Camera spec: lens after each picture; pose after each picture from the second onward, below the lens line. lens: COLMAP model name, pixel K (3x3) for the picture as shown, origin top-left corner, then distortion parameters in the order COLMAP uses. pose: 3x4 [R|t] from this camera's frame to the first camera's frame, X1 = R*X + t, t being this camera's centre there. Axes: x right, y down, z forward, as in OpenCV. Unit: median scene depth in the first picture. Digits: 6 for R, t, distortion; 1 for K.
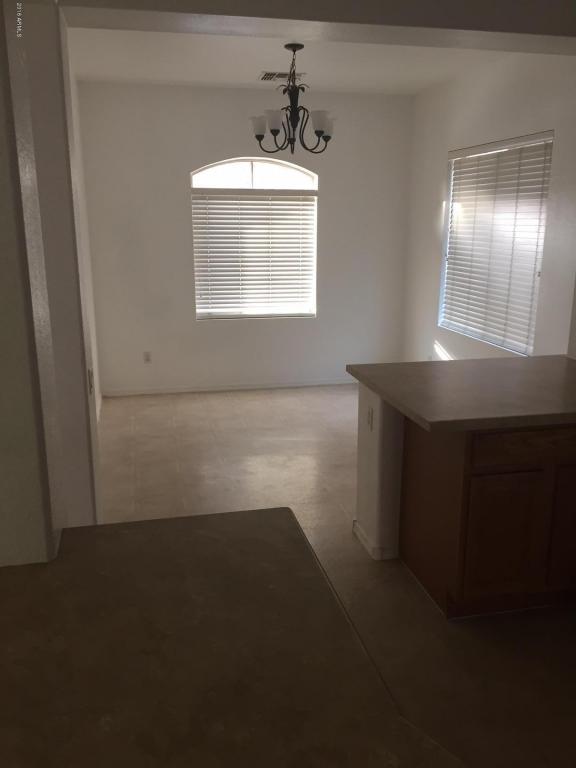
lens RADIAL K [[660.6, 0, 288.0], [0, 660.6, 384.0], [0, 0, 1]] dist [0.050820, -0.009075]
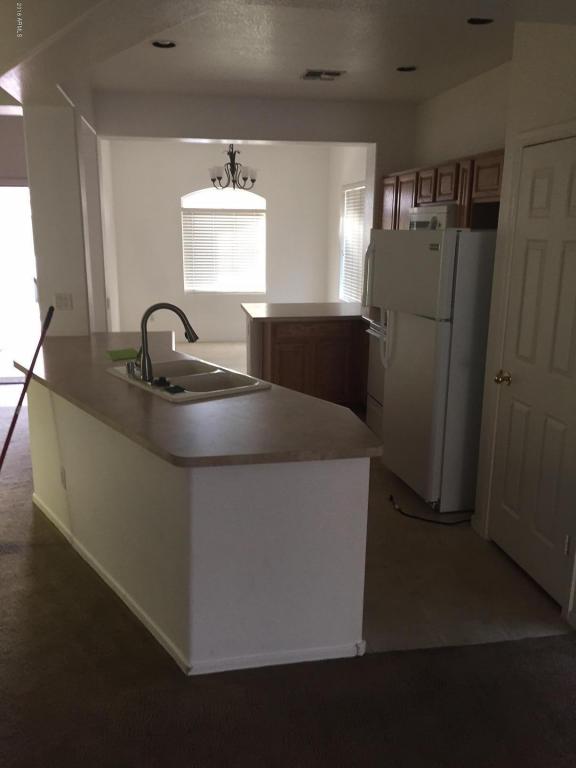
lens RADIAL K [[660.6, 0, 288.0], [0, 660.6, 384.0], [0, 0, 1]] dist [0.050820, -0.009075]
pose [[0.998725, 0.015812, -0.047951, 0.192074], [-0.016285, 0.999822, -0.009484, 0.131972], [0.047792, 0.010253, 0.998805, -0.551159]]
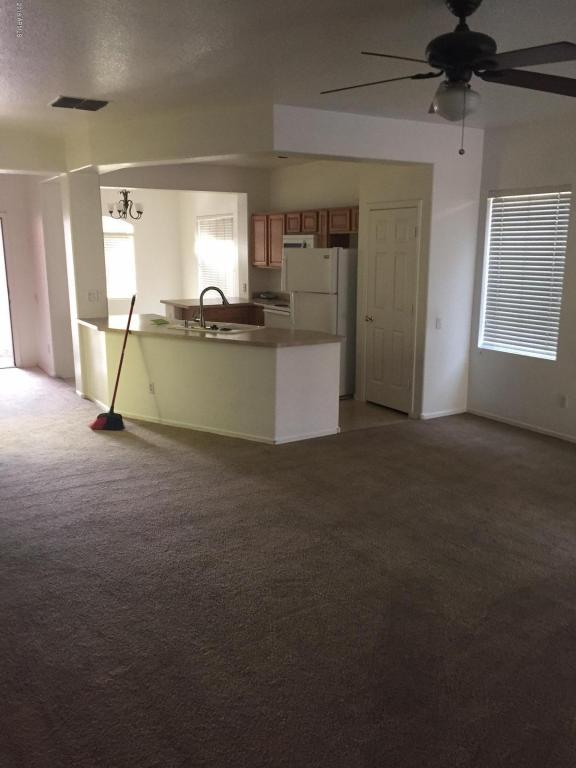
lens RADIAL K [[651.9, 0, 288.0], [0, 651.9, 384.0], [0, 0, 1]] dist [0.002863, 0.001238]
pose [[0.947961, -0.065472, 0.311582, -0.164020], [0.075858, 0.996891, -0.021319, 0.250475], [-0.309217, 0.043845, 0.949980, -1.038780]]
